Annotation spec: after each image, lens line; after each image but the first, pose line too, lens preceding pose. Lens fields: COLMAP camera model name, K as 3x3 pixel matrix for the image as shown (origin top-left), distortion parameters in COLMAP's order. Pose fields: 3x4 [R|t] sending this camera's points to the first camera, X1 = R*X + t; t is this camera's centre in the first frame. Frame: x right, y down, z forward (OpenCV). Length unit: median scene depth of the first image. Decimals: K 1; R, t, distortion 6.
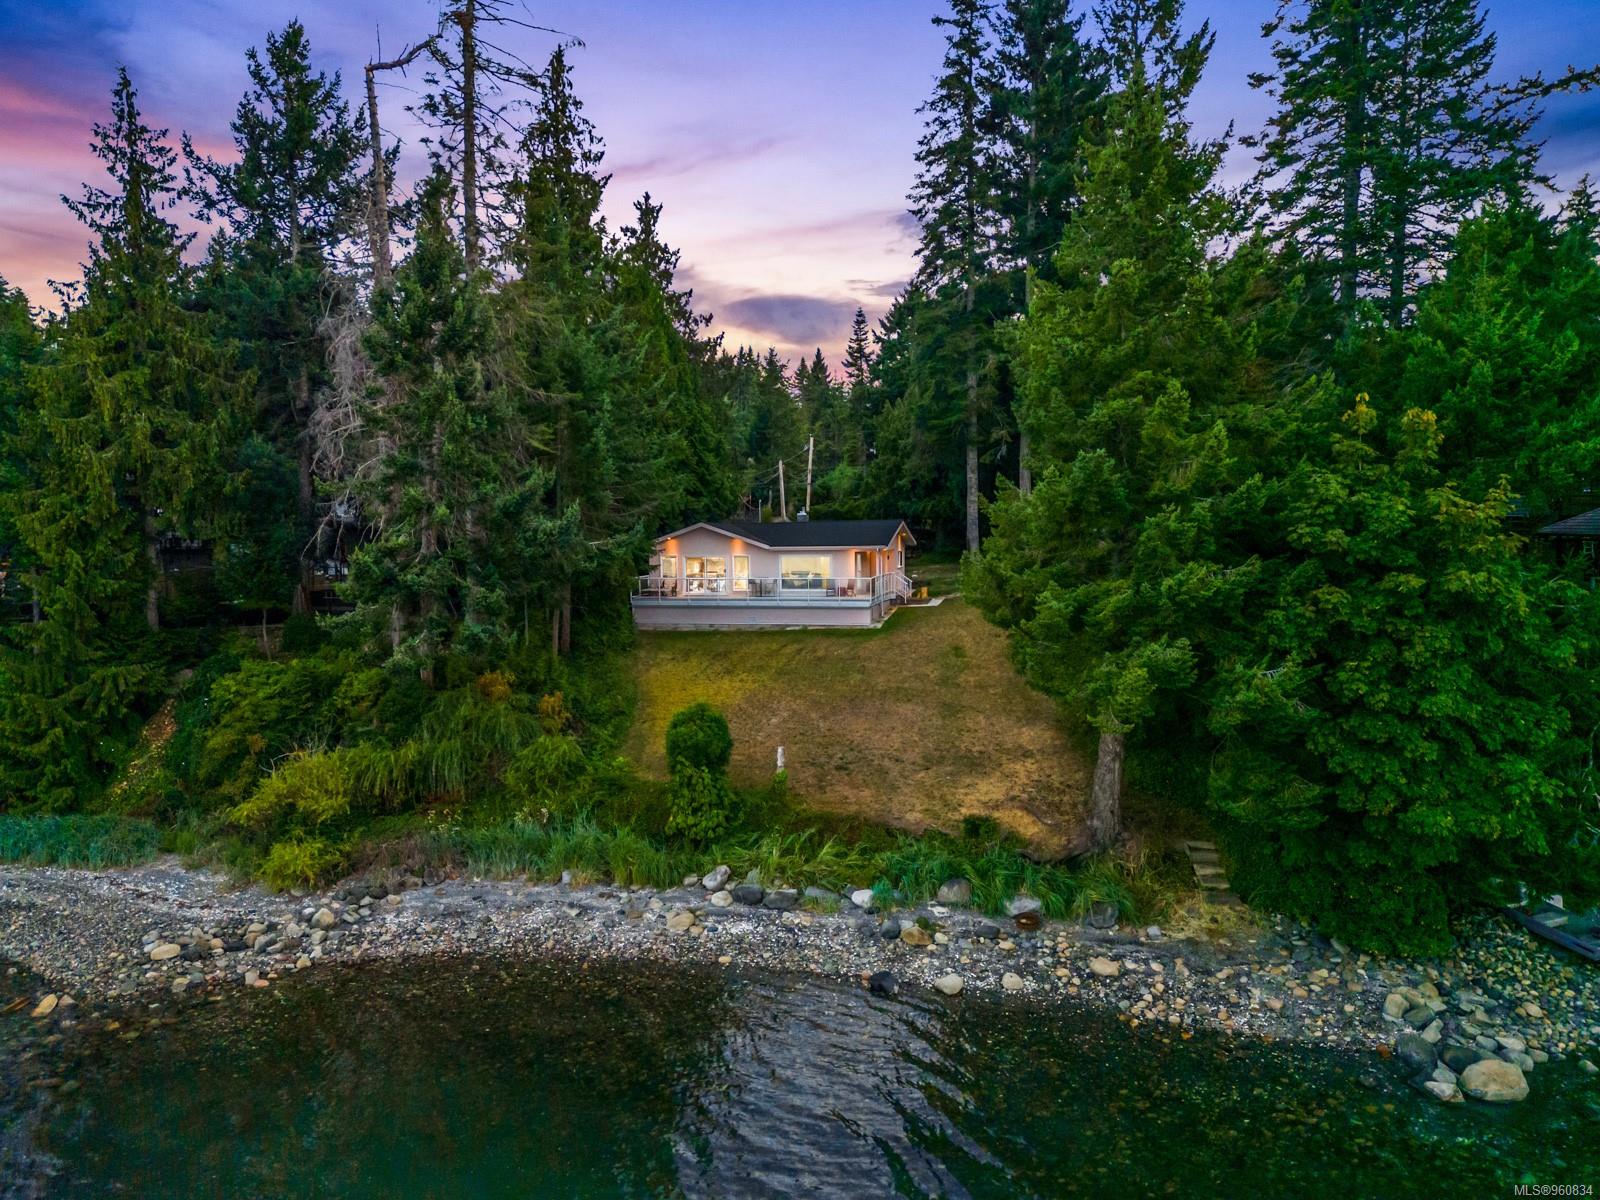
lens RADIAL K [[1111.8, 0, 800.0], [0, 1111.8, 600.0], [0, 0, 1]] dist [0.044059, -0.001240]
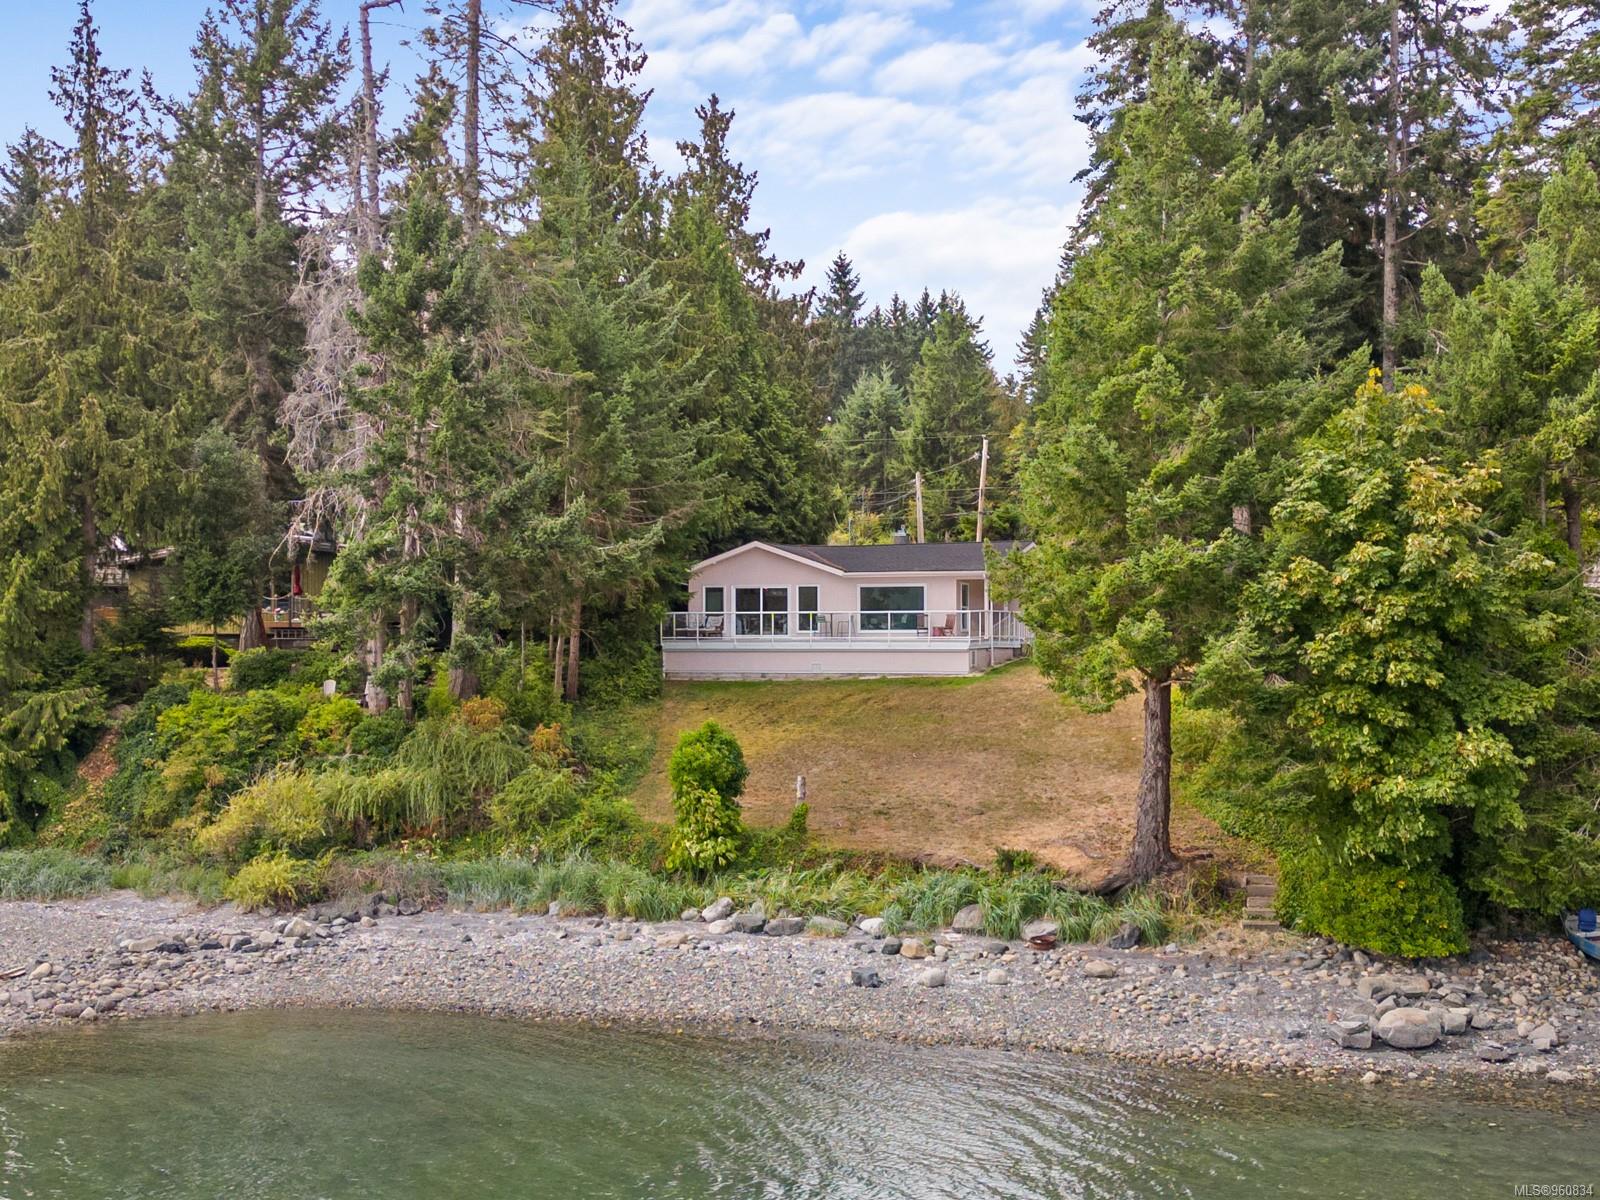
lens RADIAL K [[2197.8, 0, 795.2], [0, 2197.8, 611.5], [0, 0, 1]] dist [0.144974, 0.031307]
pose [[0.990858, 0.008398, -0.134650, 0.214438], [-0.018606, 0.997031, -0.074726, 0.137495], [0.133623, 0.076548, 0.988071, -0.724238]]
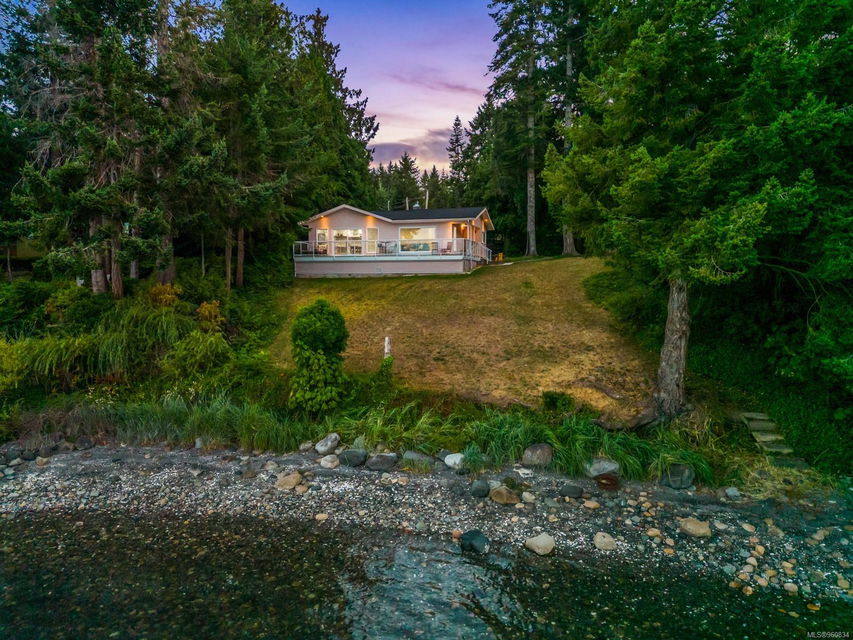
lens RADIAL K [[591.8, 0, 427.0], [0, 591.8, 309.5], [0, 0, 1]] dist [0.034495, -0.006116]
pose [[0.999976, 0.006366, 0.002807, 0.024074], [-0.006330, 0.999903, -0.012370, 0.114226], [-0.002886, 0.012352, 0.999920, 0.375028]]
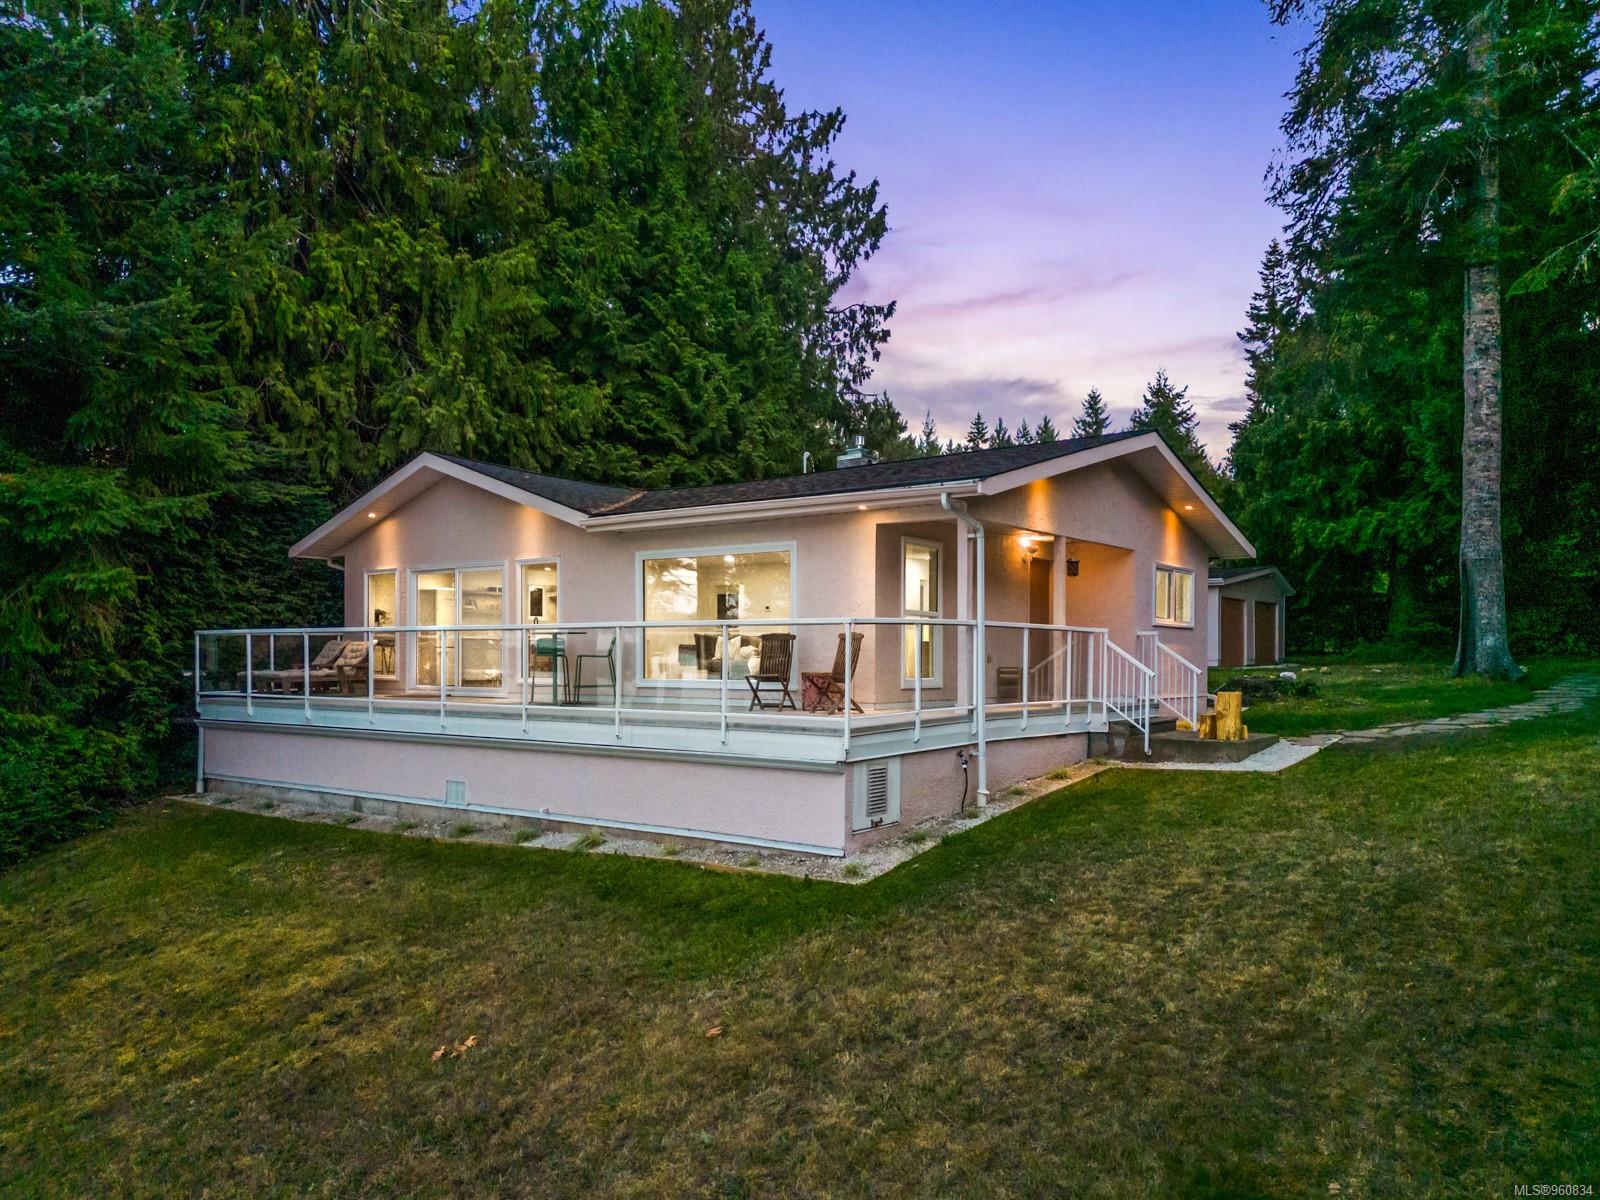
lens RADIAL K [[1133.4, 0, 822.1], [0, 1133.4, 653.7], [0, 0, 1]] dist [0.042547, -0.000477]
pose [[0.926443, 0.013652, -0.376187, 0.196272], [-0.040551, 0.997146, -0.063678, -0.001015], [0.374244, 0.074249, 0.924353, 1.177491]]
